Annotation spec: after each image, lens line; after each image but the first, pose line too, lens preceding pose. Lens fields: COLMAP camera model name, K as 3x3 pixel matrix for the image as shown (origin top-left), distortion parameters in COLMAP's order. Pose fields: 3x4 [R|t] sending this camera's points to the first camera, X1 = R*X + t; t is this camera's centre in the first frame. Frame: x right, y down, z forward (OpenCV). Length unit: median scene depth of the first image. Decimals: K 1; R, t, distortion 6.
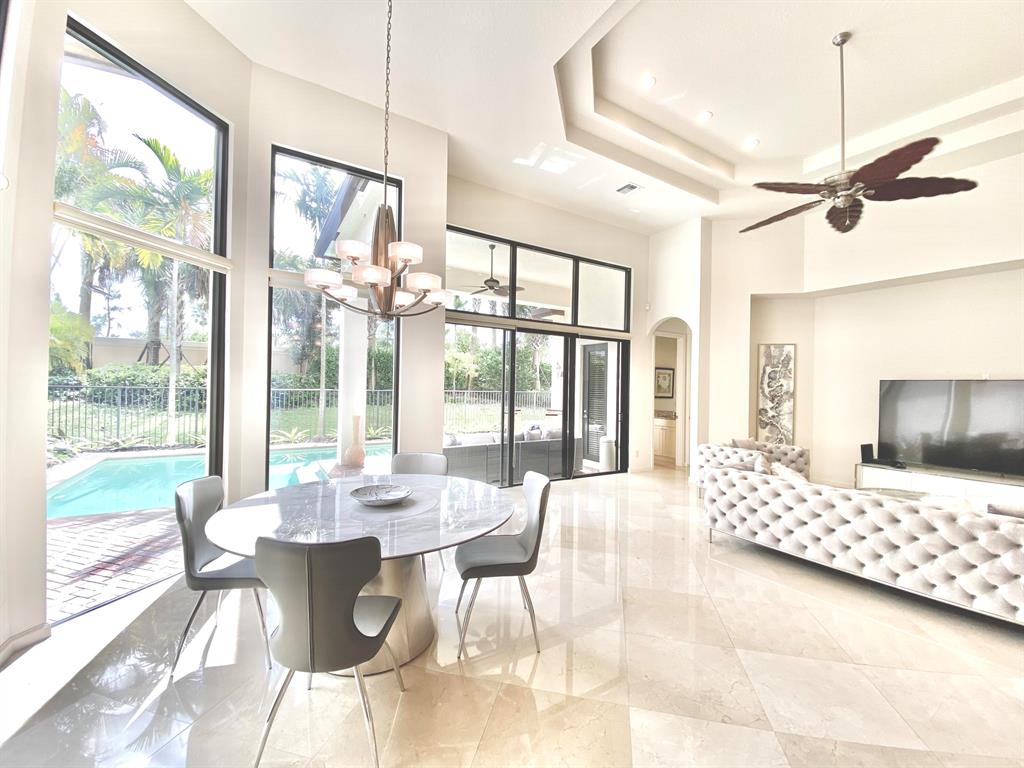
lens RADIAL K [[411.6, 0, 509.6], [0, 411.6, 385.6], [0, 0, 1]] dist [0.029945, -0.024785]
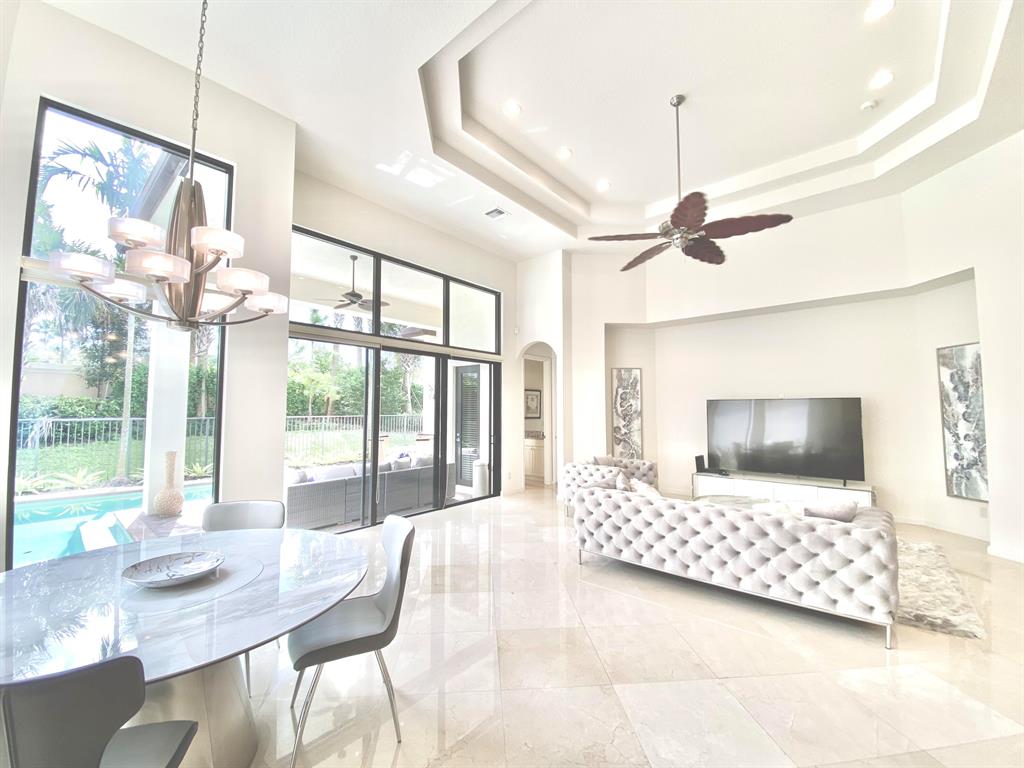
lens RADIAL K [[411.6, 0, 509.6], [0, 411.6, 385.6], [0, 0, 1]] dist [0.029945, -0.024785]
pose [[0.953599, -0.000555, 0.301080, 0.013628], [0.016210, 0.998642, -0.049503, -0.004870], [-0.300644, 0.052087, 0.952313, 0.056168]]
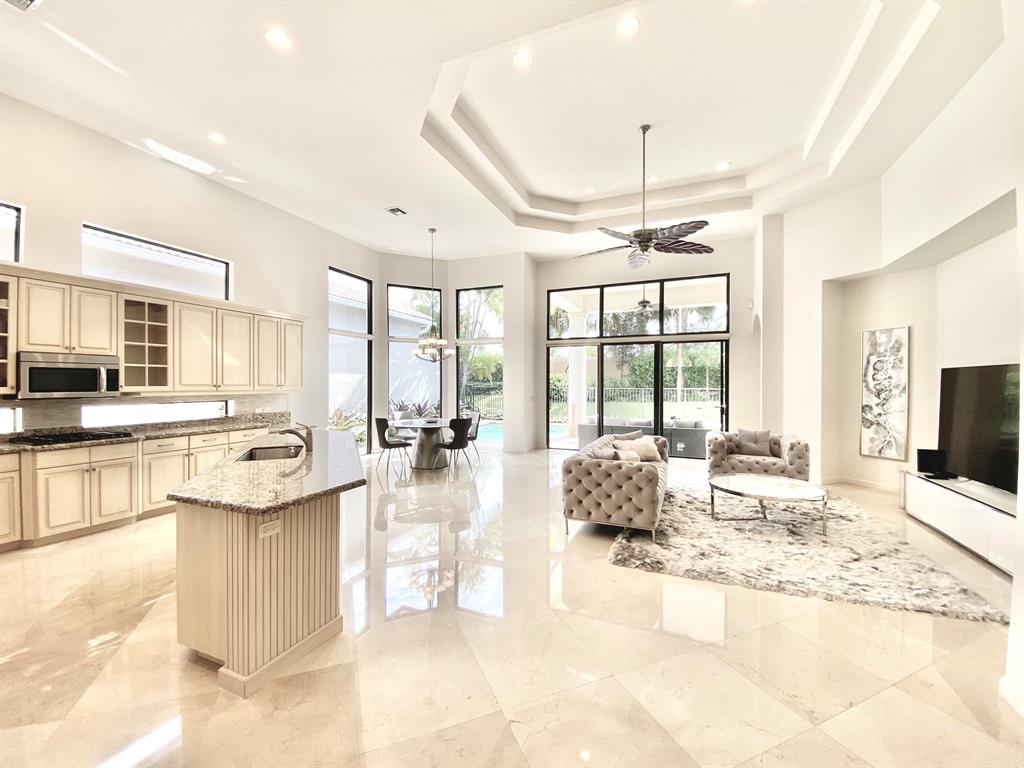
lens RADIAL K [[411.6, 0, 509.6], [0, 411.6, 385.6], [0, 0, 1]] dist [0.029945, -0.024785]
pose [[0.573799, -0.010607, -0.818928, 1.326902], [0.009638, 0.999934, -0.006198, 0.019975], [0.818940, -0.004336, 0.573863, -0.159702]]
